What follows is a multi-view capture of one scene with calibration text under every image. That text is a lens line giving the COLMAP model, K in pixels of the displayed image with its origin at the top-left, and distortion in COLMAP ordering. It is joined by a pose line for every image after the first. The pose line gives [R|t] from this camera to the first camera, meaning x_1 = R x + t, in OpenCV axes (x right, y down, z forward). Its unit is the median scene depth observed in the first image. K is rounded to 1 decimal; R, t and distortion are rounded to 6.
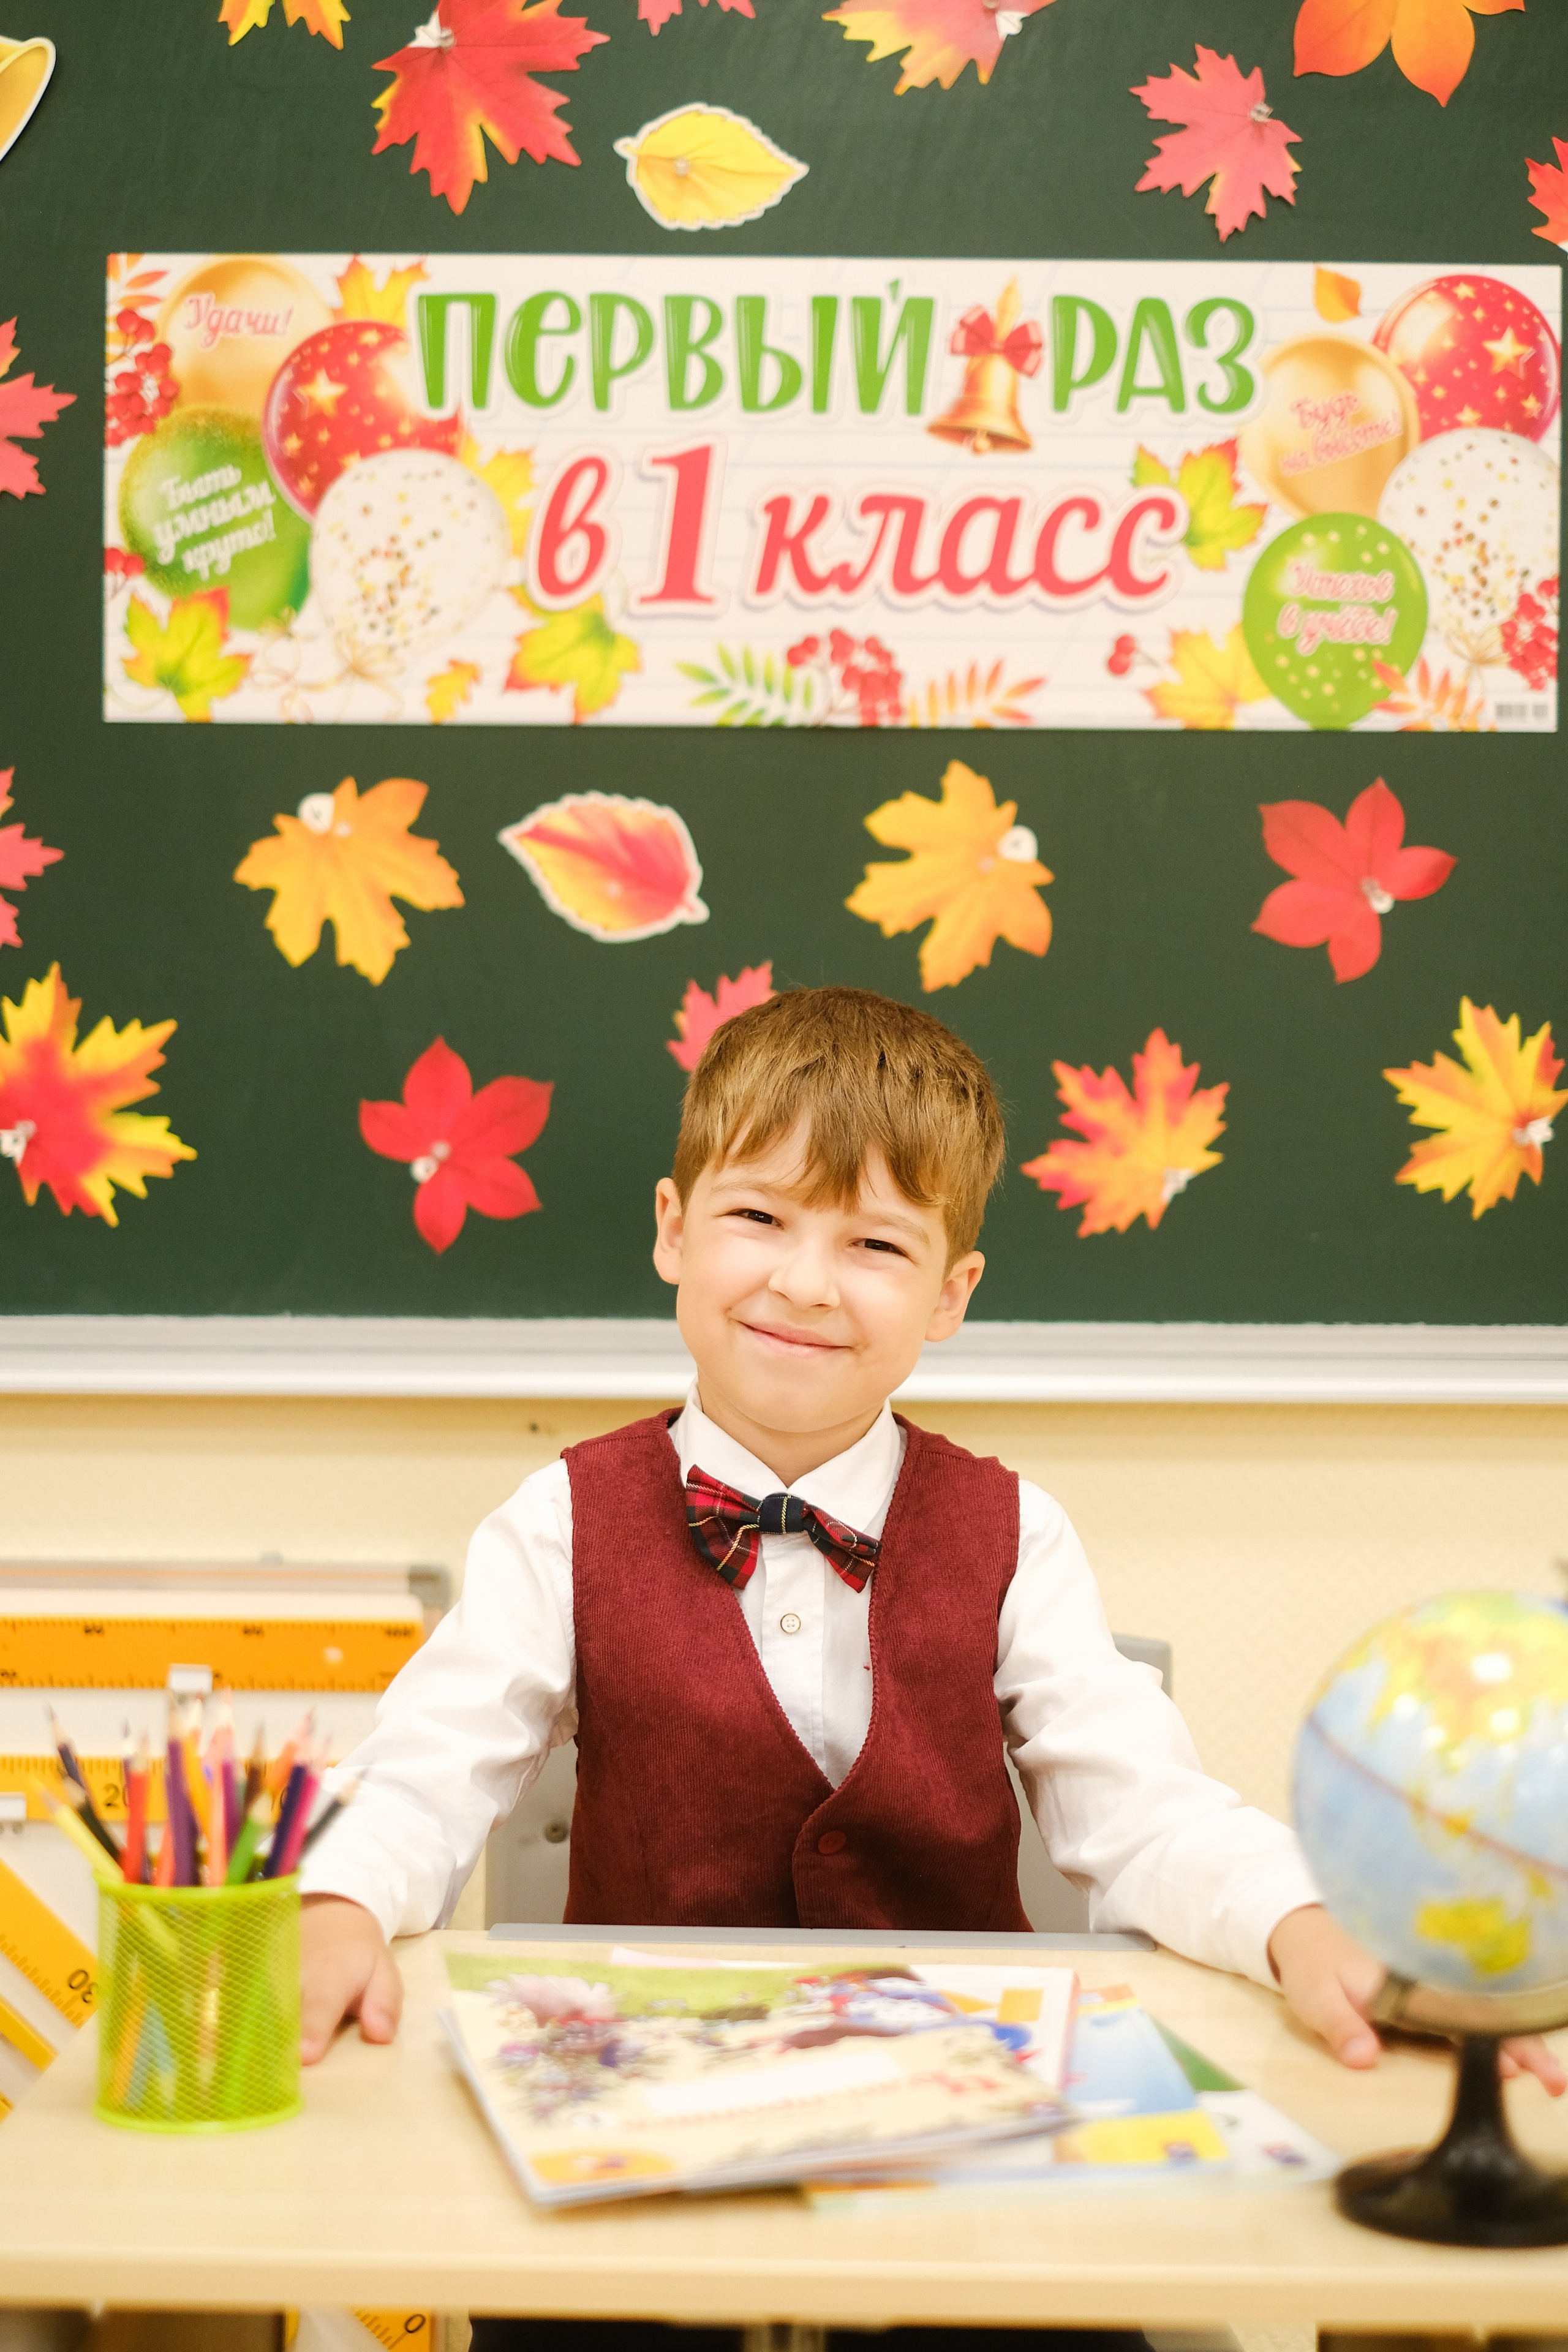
lens RADIAL K [[3433.9, 0, 795.9], [0, 3433.9, 1196.8], [0, 0, 1]] dist [-0.027773, 0.000000]
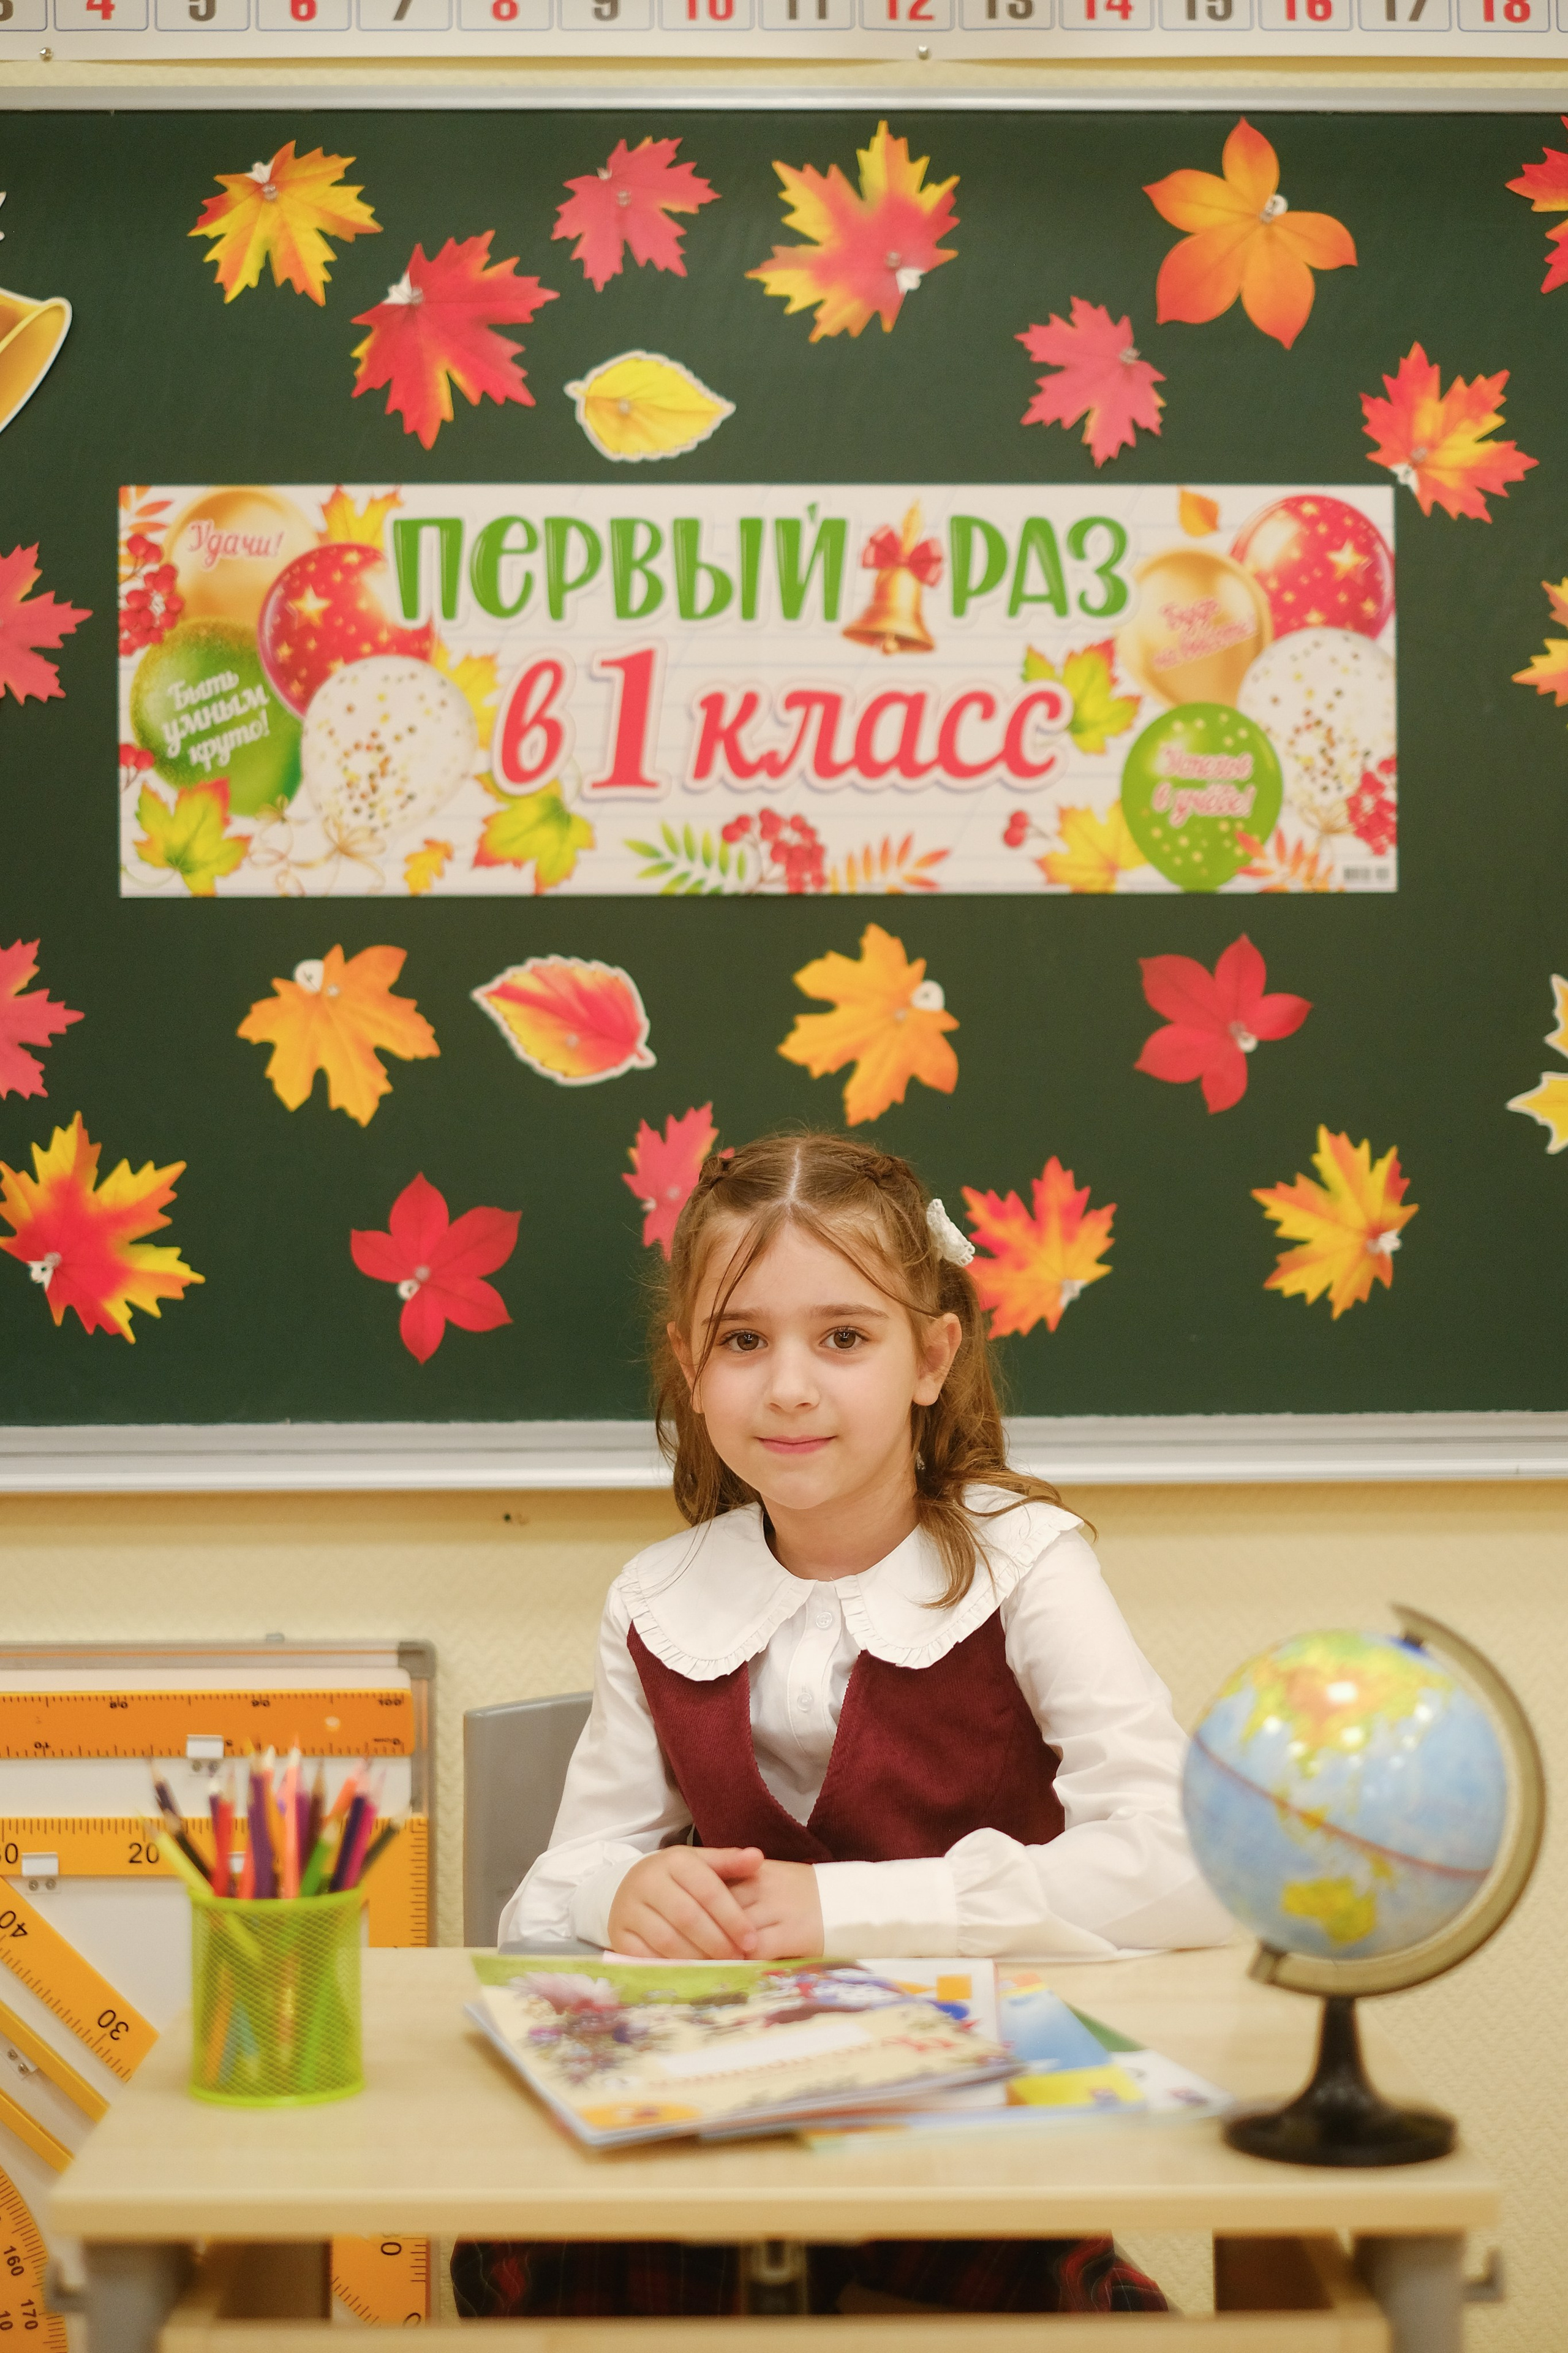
lens RADIAL K [[3435.0, 0, 782.2], [0, 3435.0, 1185.4], [0, 0, 1]] dist [-0.027773, 0.000000]
pose [[0.999437, -0.014190, 0.030399, -0.019099], [0.015116, 0.999423, -0.030425, -0.006082], [-0.029950, 0.030867, 0.999075, -0.133955]]
